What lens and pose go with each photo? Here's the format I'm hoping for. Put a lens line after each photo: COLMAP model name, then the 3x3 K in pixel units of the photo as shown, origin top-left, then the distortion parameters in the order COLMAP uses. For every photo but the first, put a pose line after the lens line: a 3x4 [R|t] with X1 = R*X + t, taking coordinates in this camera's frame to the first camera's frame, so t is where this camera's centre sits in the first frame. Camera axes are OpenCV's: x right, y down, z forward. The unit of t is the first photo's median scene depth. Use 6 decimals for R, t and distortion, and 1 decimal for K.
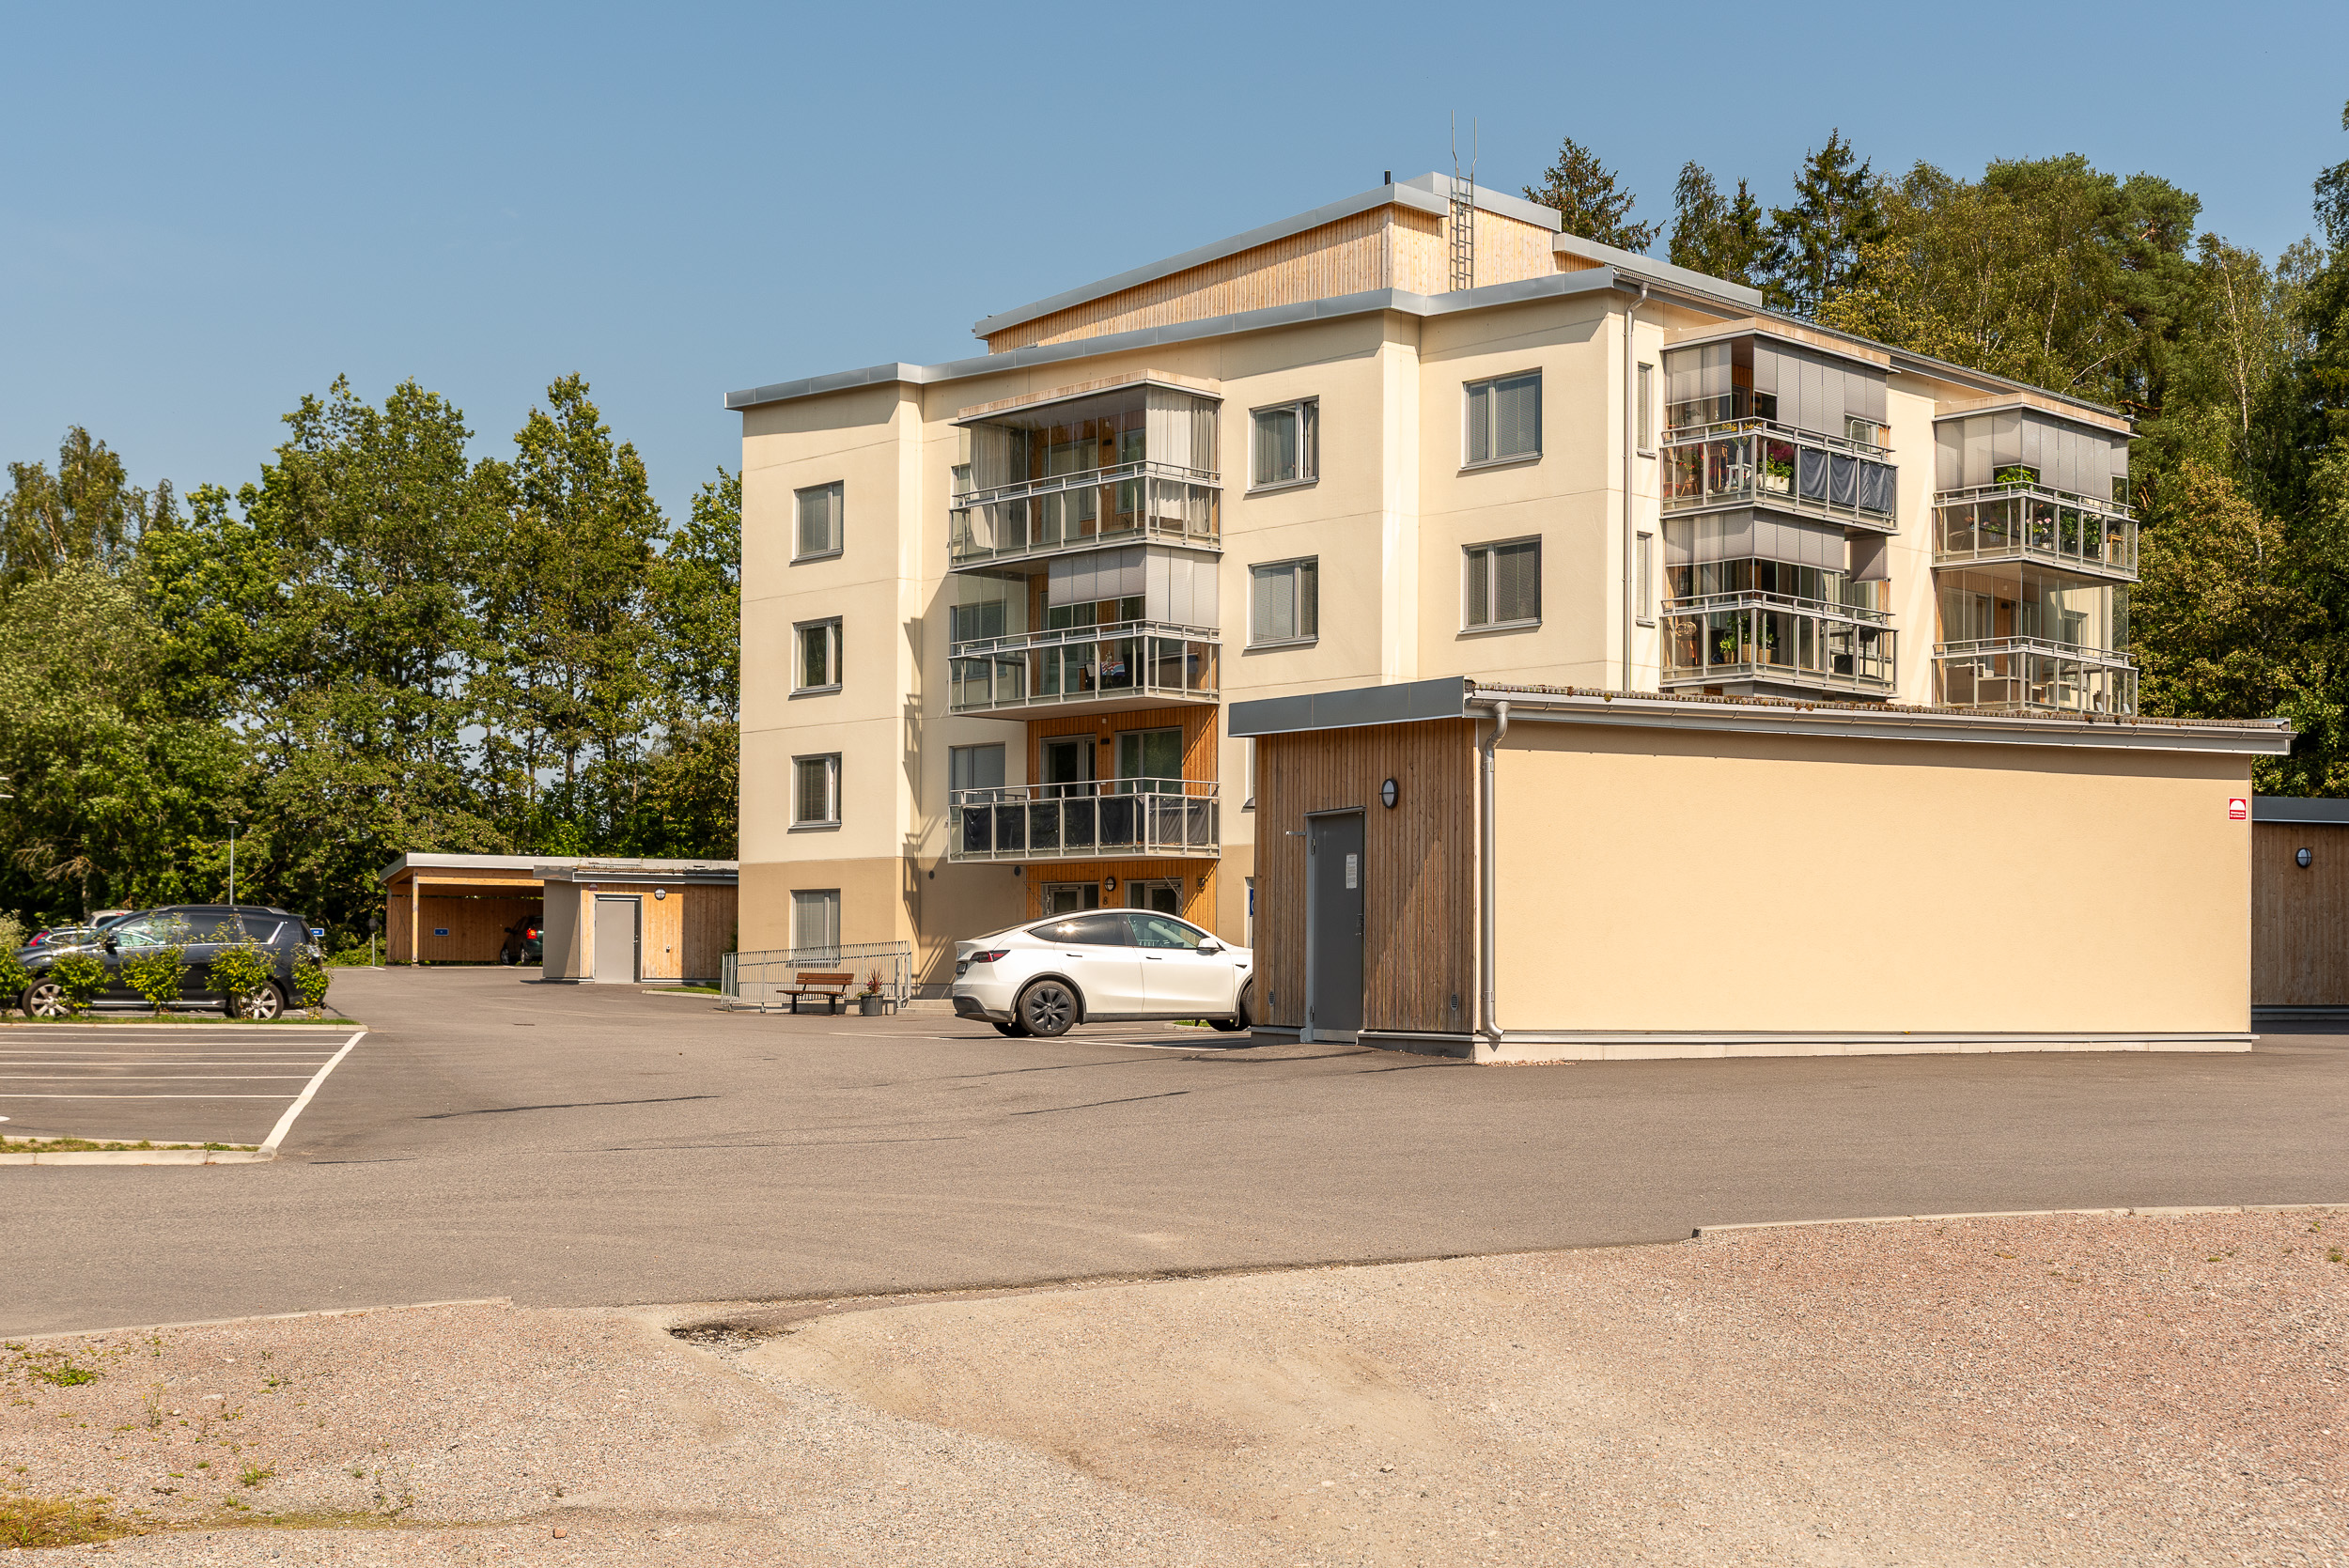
lens RADIAL K [[2955.7, 0, 1174.5], [0, 2955.7, 784.0], [0, 0, 1]] dist [0.001131, -0.001536]
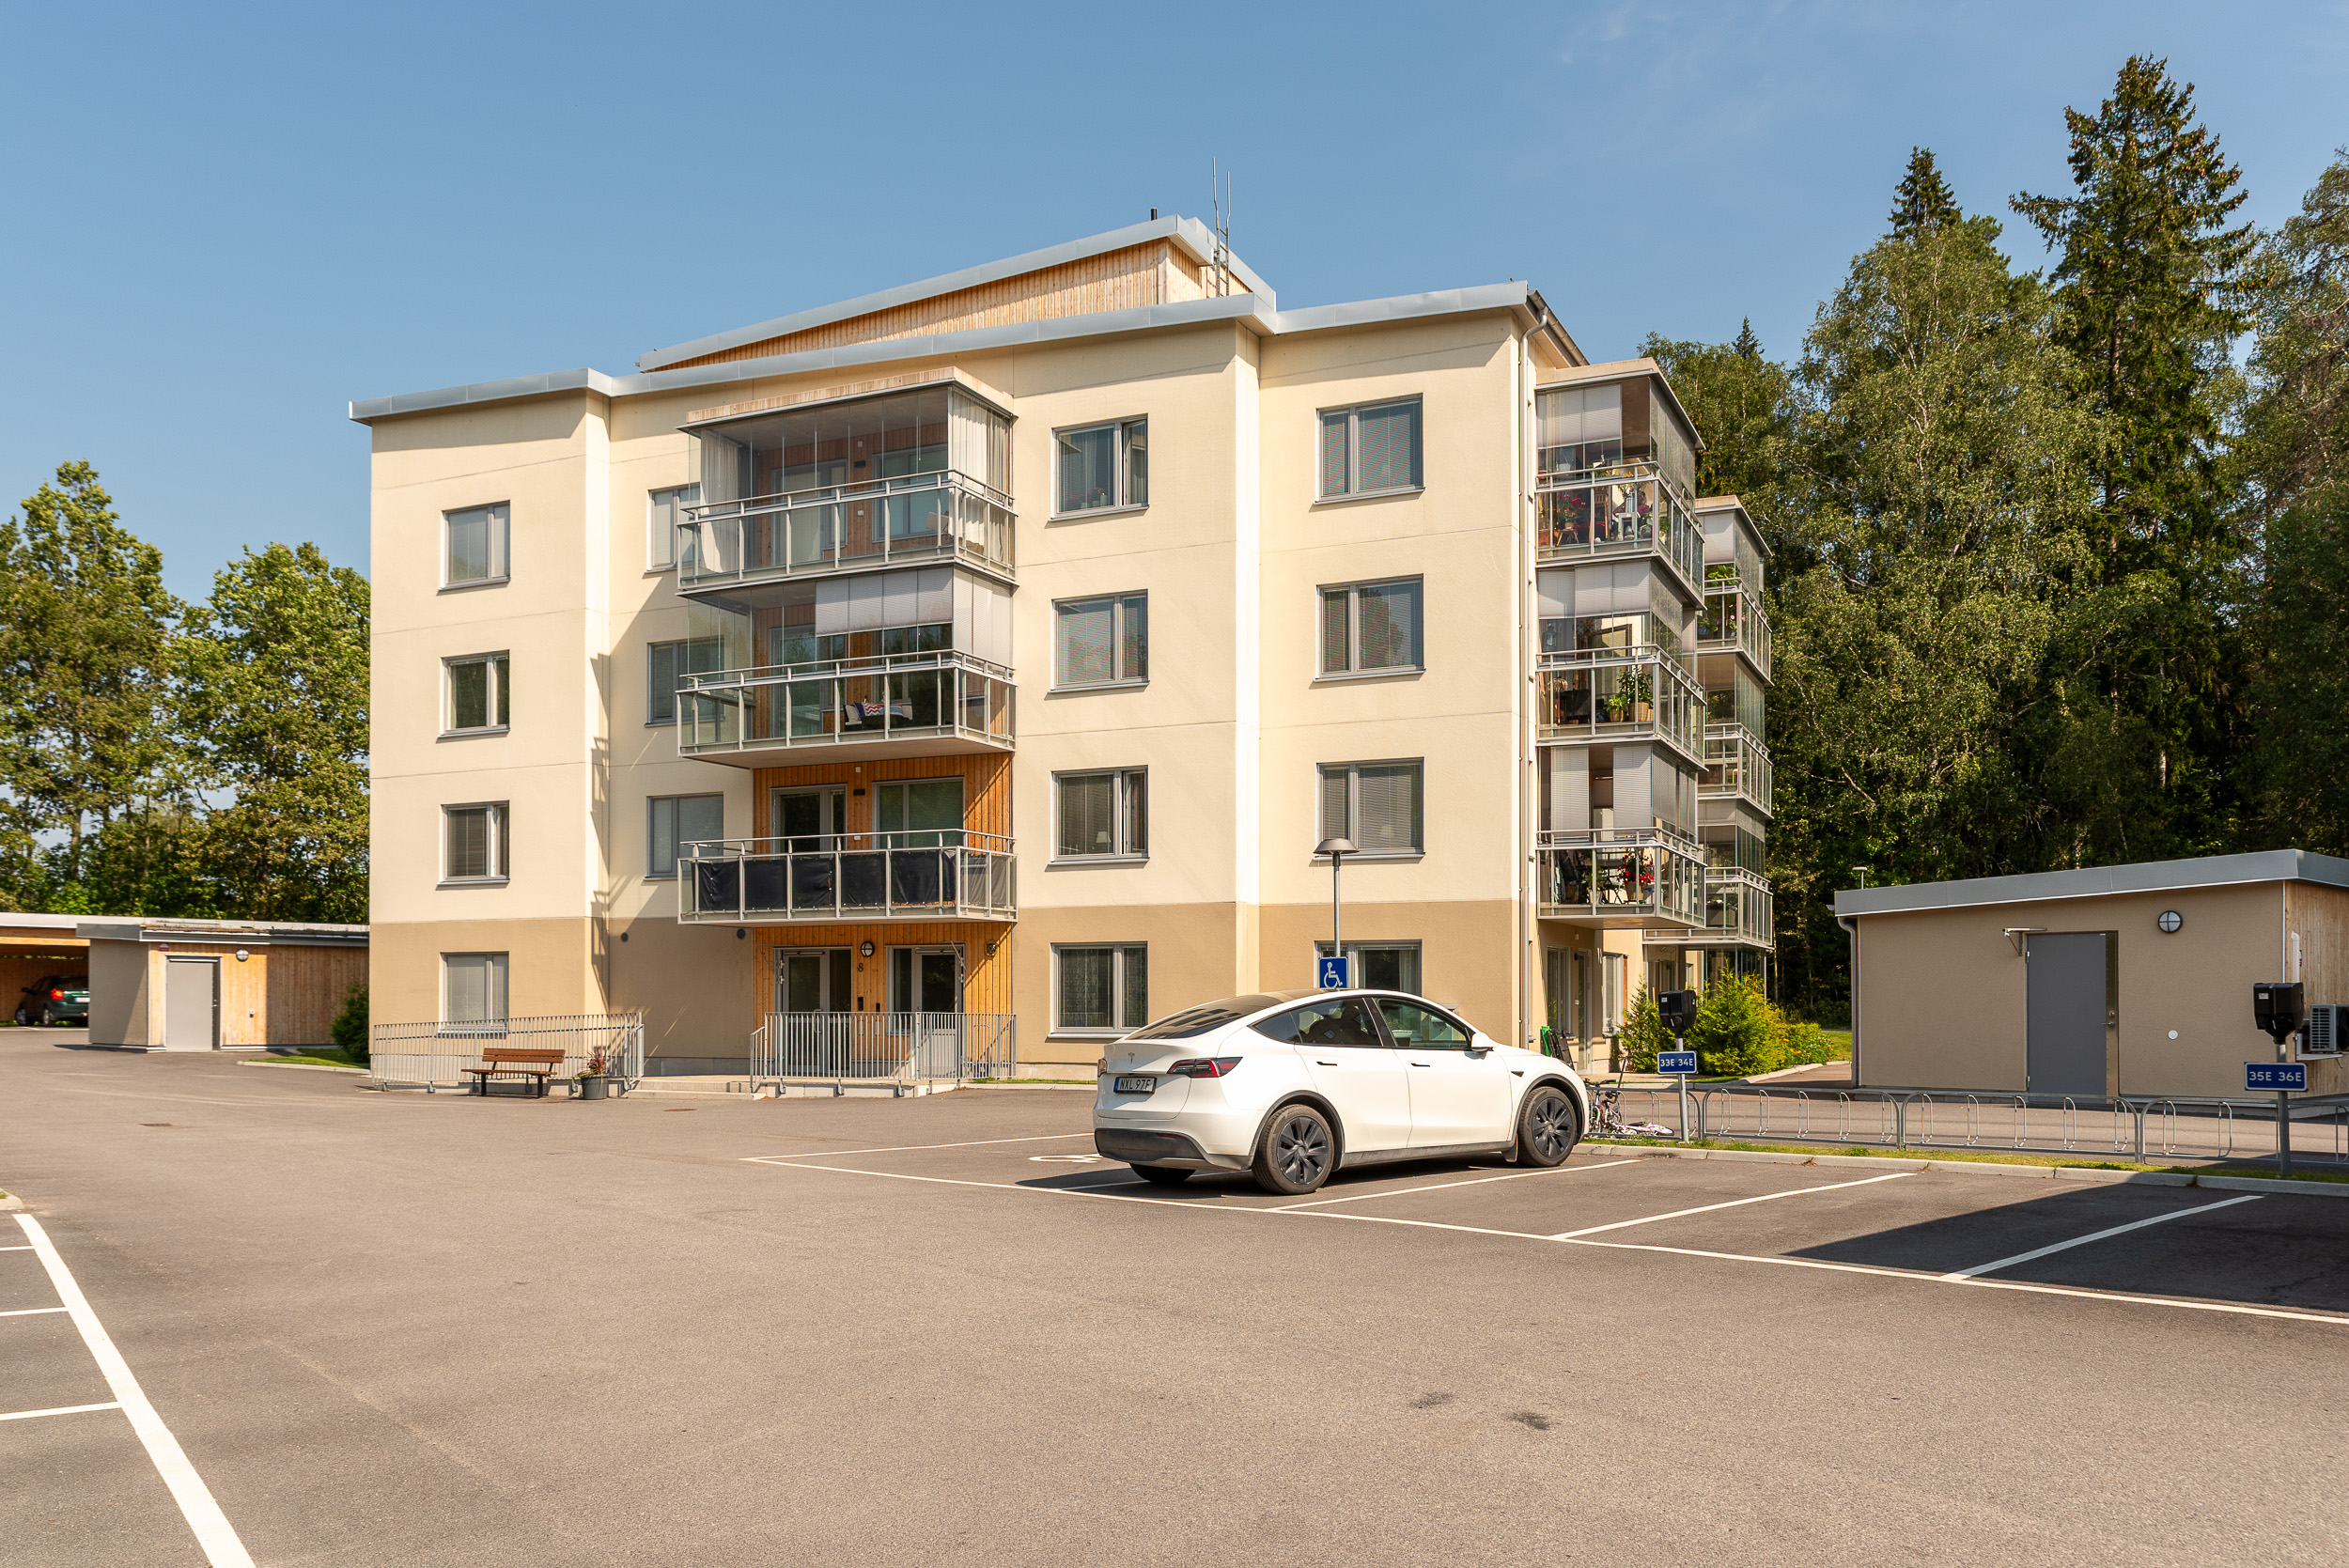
lens RADIAL K [[1873.6, 0, 1168.9], [0, 1873.6, 950.0], [0, 0, 1]] dist [-0.001388, -0.060095]
pose [[0.931598, 0.006567, 0.363431, -0.142972], [-0.019199, 0.999330, 0.031156, 0.014257], [-0.362983, -0.036002, 0.931100, 0.424401]]
